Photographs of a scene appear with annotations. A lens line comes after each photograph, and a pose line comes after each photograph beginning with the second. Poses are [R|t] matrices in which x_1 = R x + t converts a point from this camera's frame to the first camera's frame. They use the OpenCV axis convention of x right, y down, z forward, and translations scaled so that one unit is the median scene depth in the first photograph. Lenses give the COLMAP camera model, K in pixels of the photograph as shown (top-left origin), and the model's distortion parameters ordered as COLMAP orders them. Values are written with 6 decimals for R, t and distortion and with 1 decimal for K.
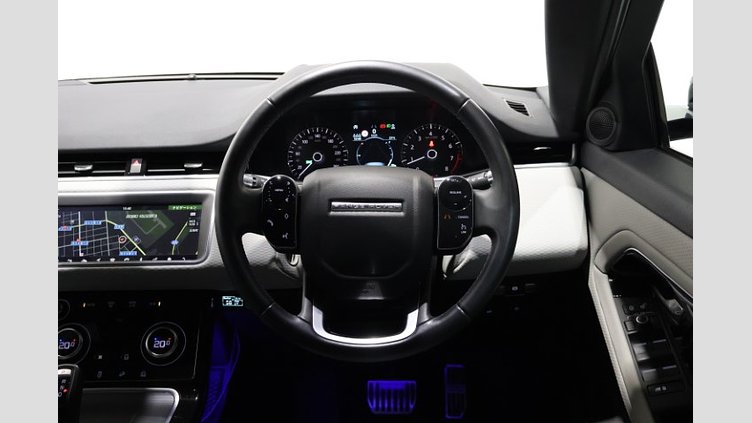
lens RADIAL K [[763.7, 0, 376.0], [0, 763.7, 211.5], [0, 0, 1]] dist [0.008559, 0.002031]
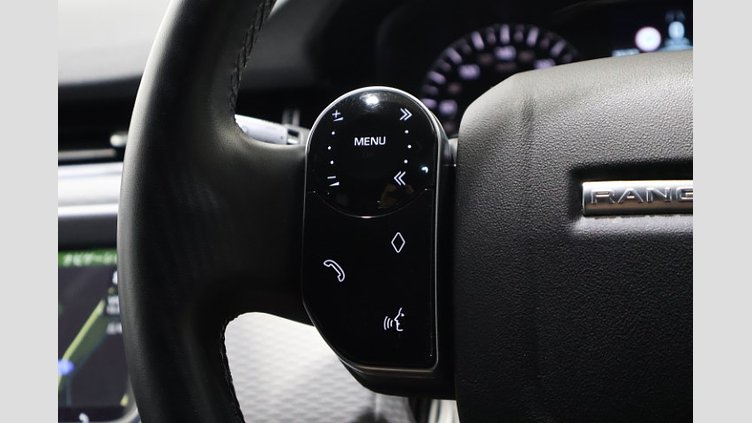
lens RADIAL K [[1301.9, 0, 376.0], [0, 1301.9, 211.5], [0, 0, 1]] dist [-0.016461, -0.030850]
pose [[0.986248, -0.026010, -0.163212, -0.053115], [0.009200, 0.994648, -0.102915, 0.038262], [0.165016, 0.099998, 0.981209, 0.562193]]
